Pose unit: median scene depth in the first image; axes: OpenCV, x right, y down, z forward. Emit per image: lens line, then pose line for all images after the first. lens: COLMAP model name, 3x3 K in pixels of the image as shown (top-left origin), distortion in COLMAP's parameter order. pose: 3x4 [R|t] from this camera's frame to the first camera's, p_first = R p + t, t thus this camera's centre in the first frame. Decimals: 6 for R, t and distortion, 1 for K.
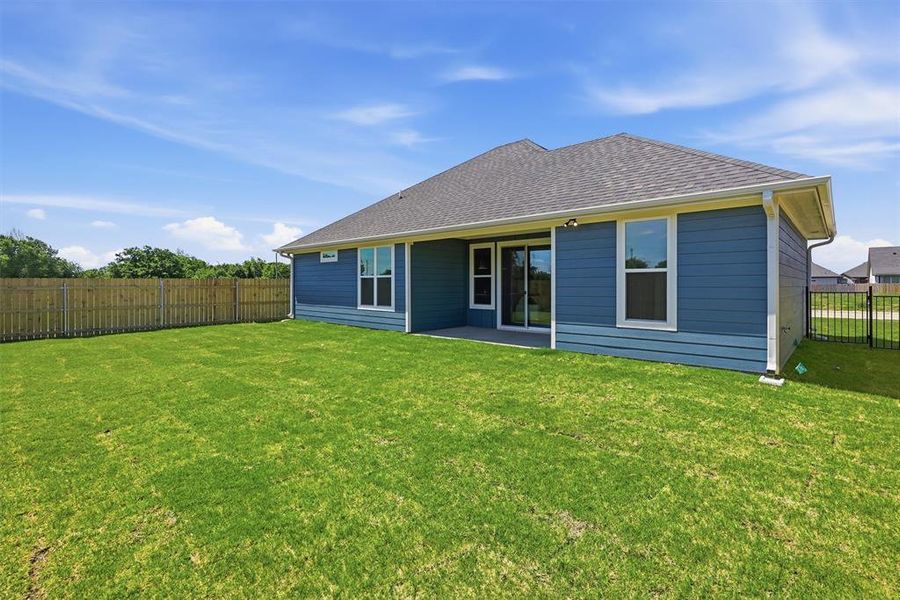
lens RADIAL K [[416.2, 0, 453.4], [0, 416.2, 285.3], [0, 0, 1]] dist [-0.001768, -0.000715]
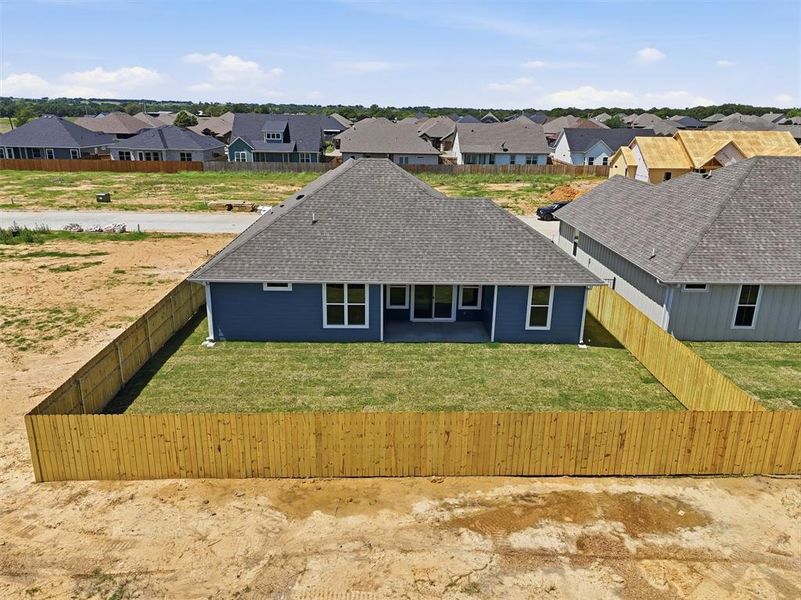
lens RADIAL K [[577.6, 0, 405.1], [0, 577.6, 296.5], [0, 0, 1]] dist [0.065259, -0.052615]
pose [[0.713473, -0.196410, 0.672591, -1.330324], [-0.018533, 0.954283, 0.298330, -0.617051], [-0.700438, -0.225315, 0.677215, -0.383197]]
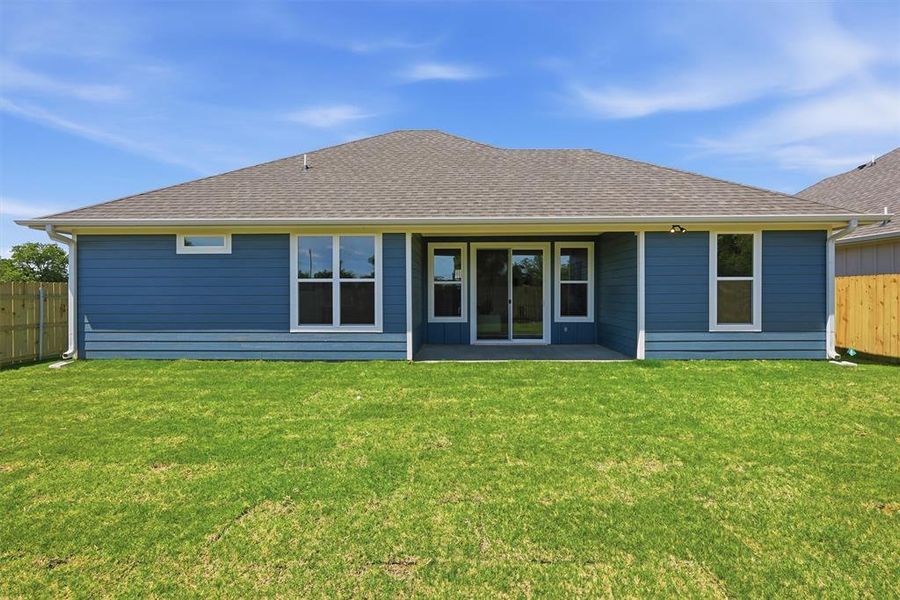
lens RADIAL K [[409.1, 0, 452.2], [0, 409.1, 294.9], [0, 0, 1]] dist [-0.007460, 0.001619]
pose [[0.746477, -0.004640, 0.665395, -0.496290], [0.004194, 0.999989, 0.002268, 0.001044], [-0.665398, 0.001098, 0.746488, 0.414845]]
